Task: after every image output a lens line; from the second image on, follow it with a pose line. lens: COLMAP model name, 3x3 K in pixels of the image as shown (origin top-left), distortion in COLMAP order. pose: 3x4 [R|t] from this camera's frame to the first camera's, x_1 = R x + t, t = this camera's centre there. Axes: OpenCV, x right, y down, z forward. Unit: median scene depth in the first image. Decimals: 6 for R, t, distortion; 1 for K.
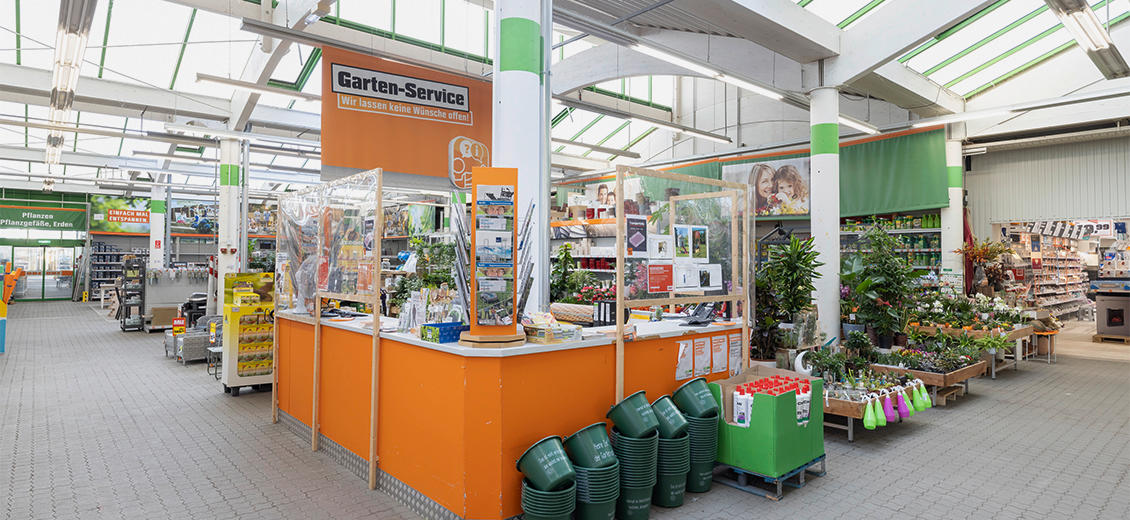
lens RADIAL K [[609.3, 0, 564.7], [0, 609.3, 259.7], [0, 0, 1]] dist [-0.000063, -0.000145]
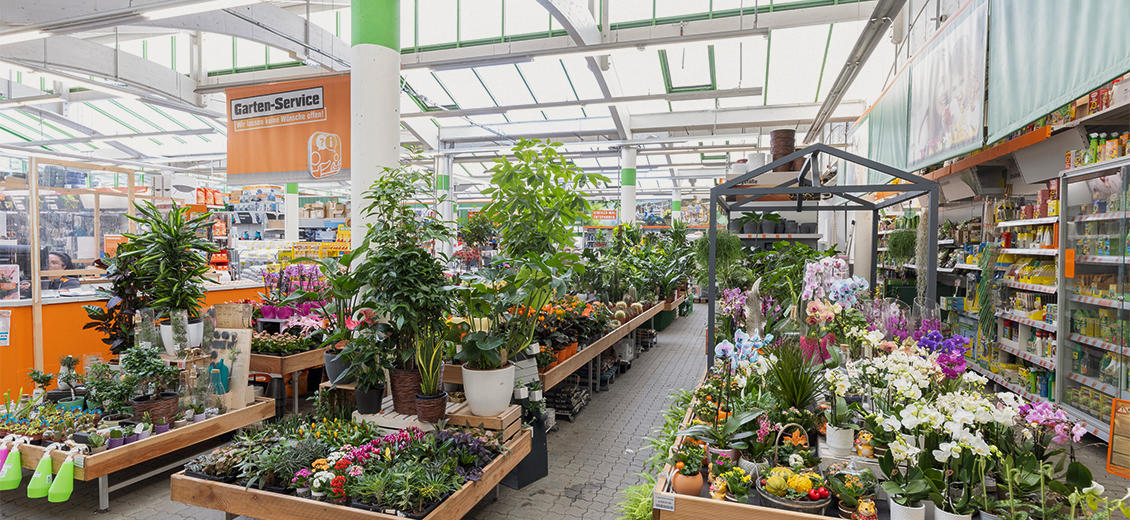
lens RADIAL K [[554.4, 0, 564.9], [0, 554.4, 261.2], [0, 0, 1]] dist [-0.000025, -0.000055]
pose [[0.511541, 0.023125, -0.858948, 0.971840], [-0.004820, 0.999699, 0.024044, 0.010660], [0.859245, -0.008159, 0.511498, 0.881362]]
